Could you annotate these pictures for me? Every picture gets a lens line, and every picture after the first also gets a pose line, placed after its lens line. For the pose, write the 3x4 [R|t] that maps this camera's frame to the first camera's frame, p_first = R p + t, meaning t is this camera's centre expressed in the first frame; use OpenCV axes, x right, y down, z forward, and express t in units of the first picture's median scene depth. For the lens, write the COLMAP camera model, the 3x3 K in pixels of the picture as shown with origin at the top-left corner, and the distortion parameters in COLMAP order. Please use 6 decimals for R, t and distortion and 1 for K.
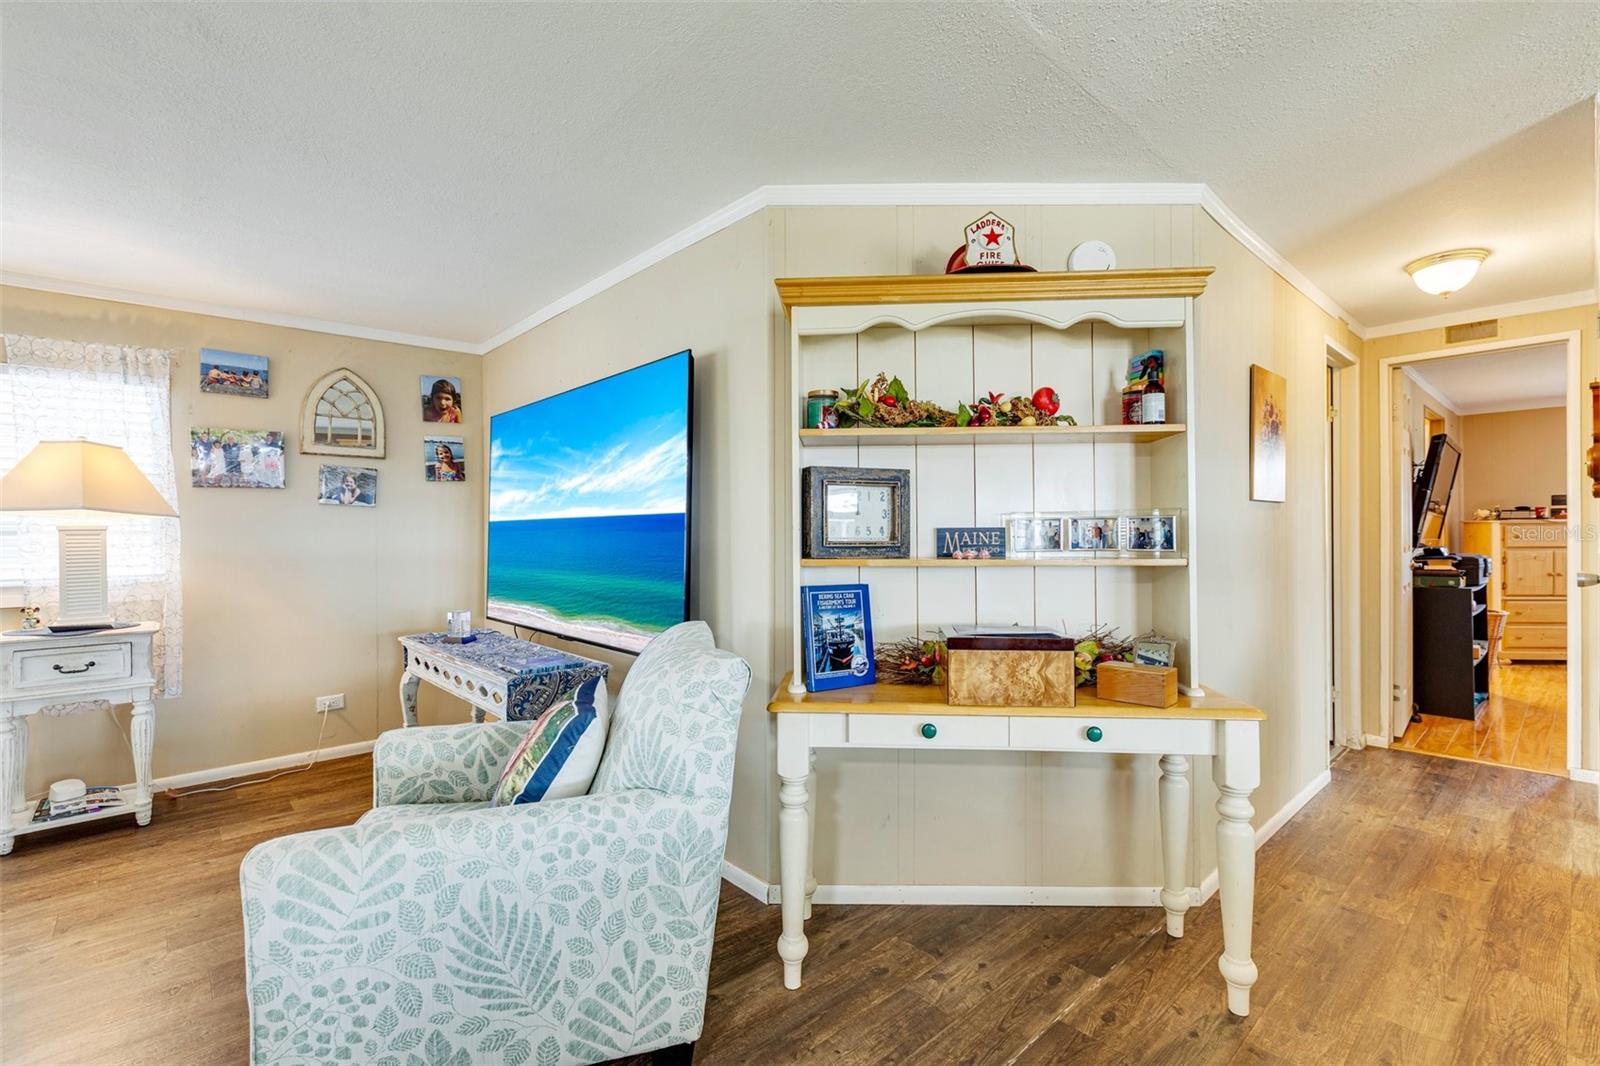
lens RADIAL K [[718.9, 0, 791.3], [0, 718.9, 529.9], [0, 0, 1]] dist [-0.003589, 0.002277]
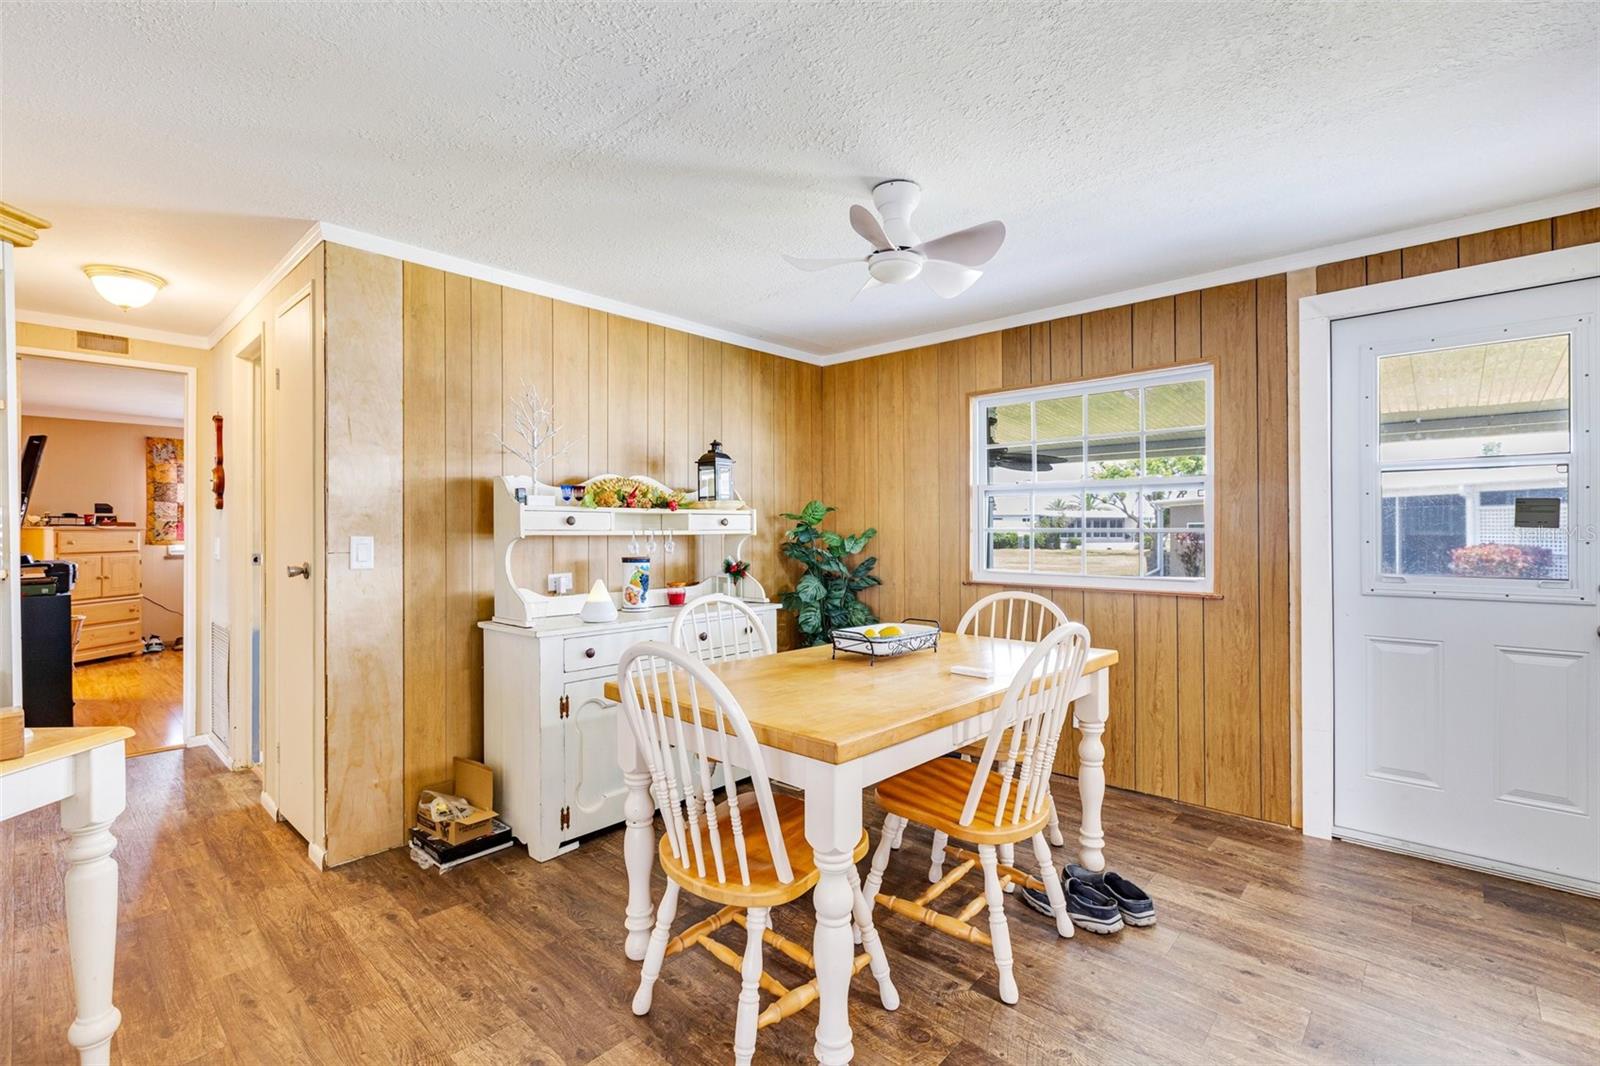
lens RADIAL K [[718.9, 0, 801.4], [0, 718.9, 524.3], [0, 0, 1]] dist [-0.003589, 0.002277]
pose [[-0.084523, 0.010864, 0.996362, -0.294170], [0.006801, 0.999924, -0.010326, 0.003205], [-0.996398, 0.005904, -0.084590, 0.167379]]
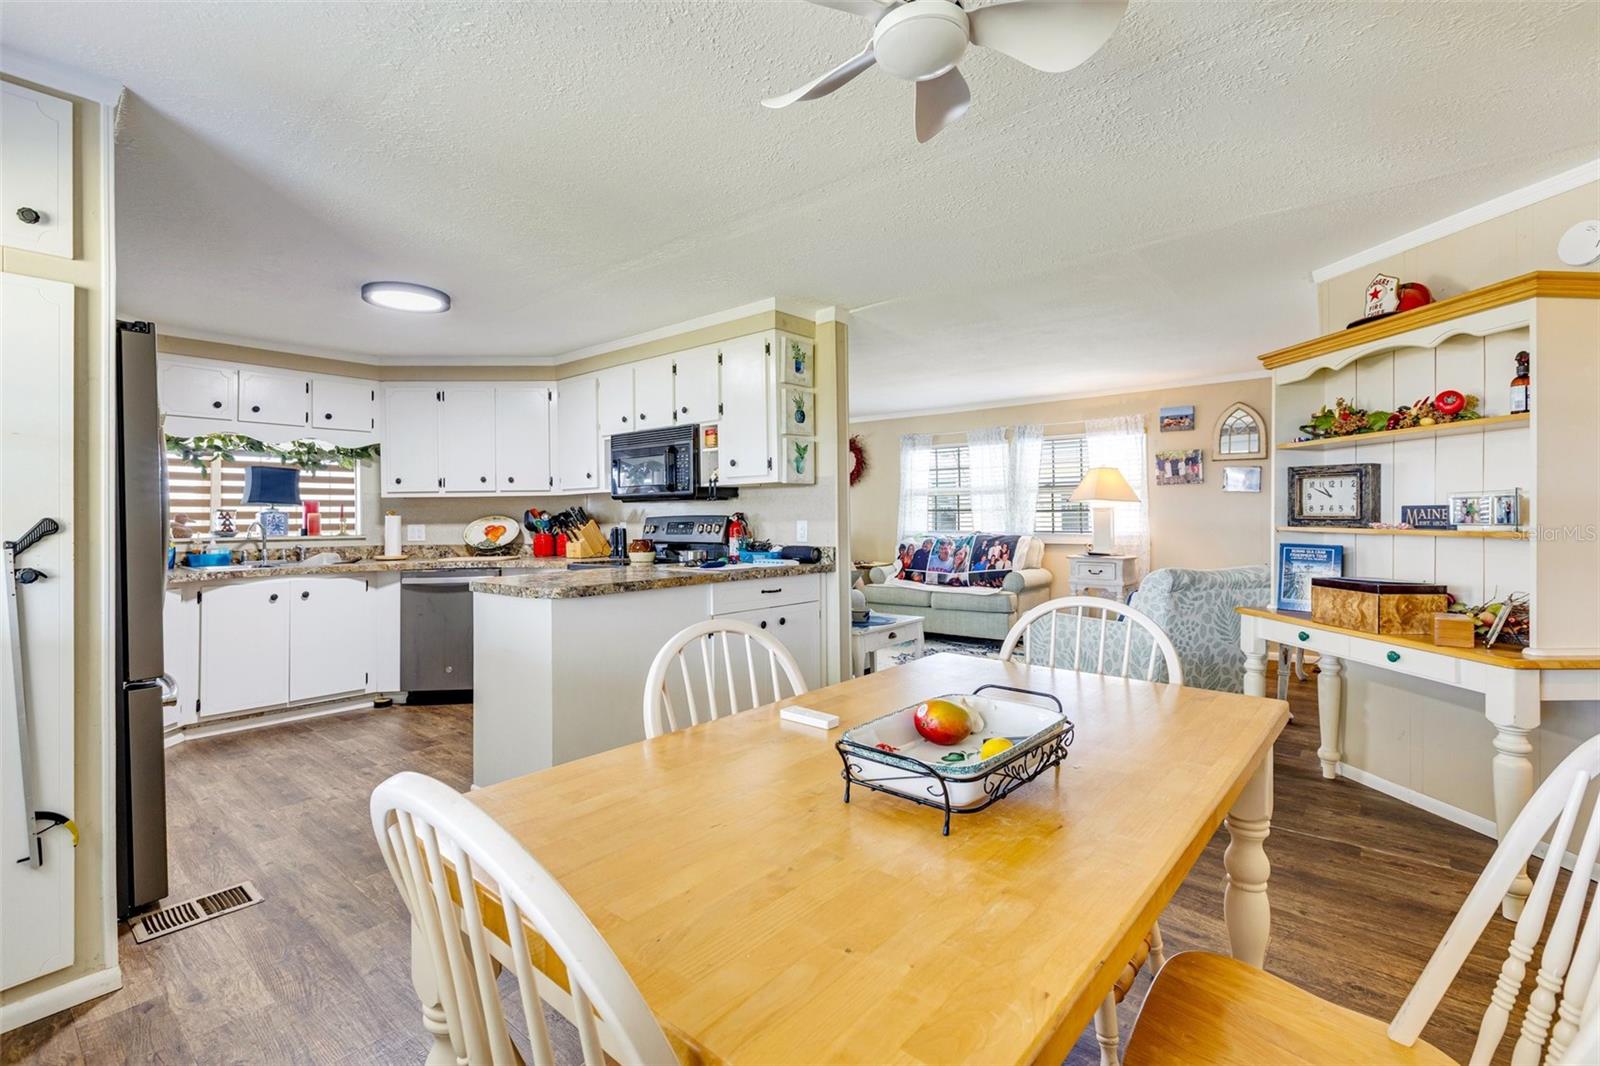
lens RADIAL K [[718.9, 0, 799.9], [0, 718.9, 510.2], [0, 0, 1]] dist [-0.003589, 0.002277]
pose [[0.143060, -0.001037, -0.989713, 1.335692], [0.006143, 0.999981, -0.000160, -0.001315], [0.989695, -0.006057, 0.143064, -0.259217]]
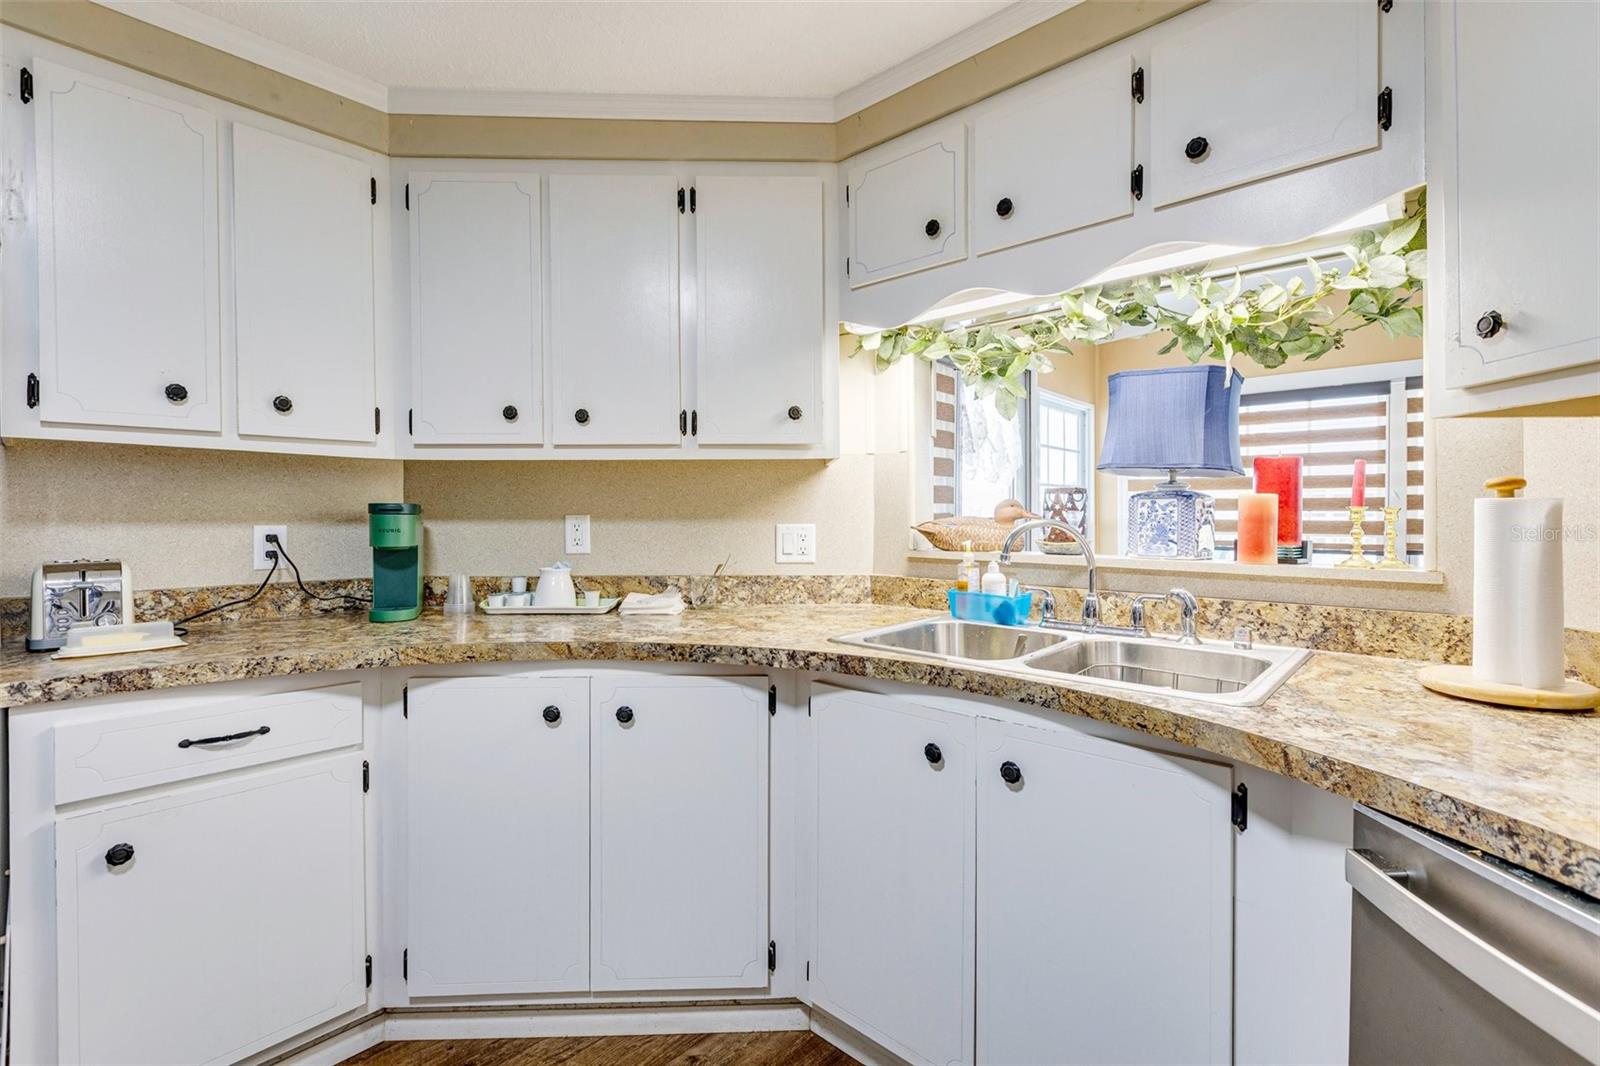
lens RADIAL K [[718.9, 0, 792.4], [0, 718.9, 519.6], [0, 0, 1]] dist [-0.003589, 0.002277]
pose [[-0.995739, 0.015203, -0.090957, -0.611834], [0.014505, 0.999860, 0.008332, 0.012123], [0.091071, 0.006977, -0.995820, -0.775086]]
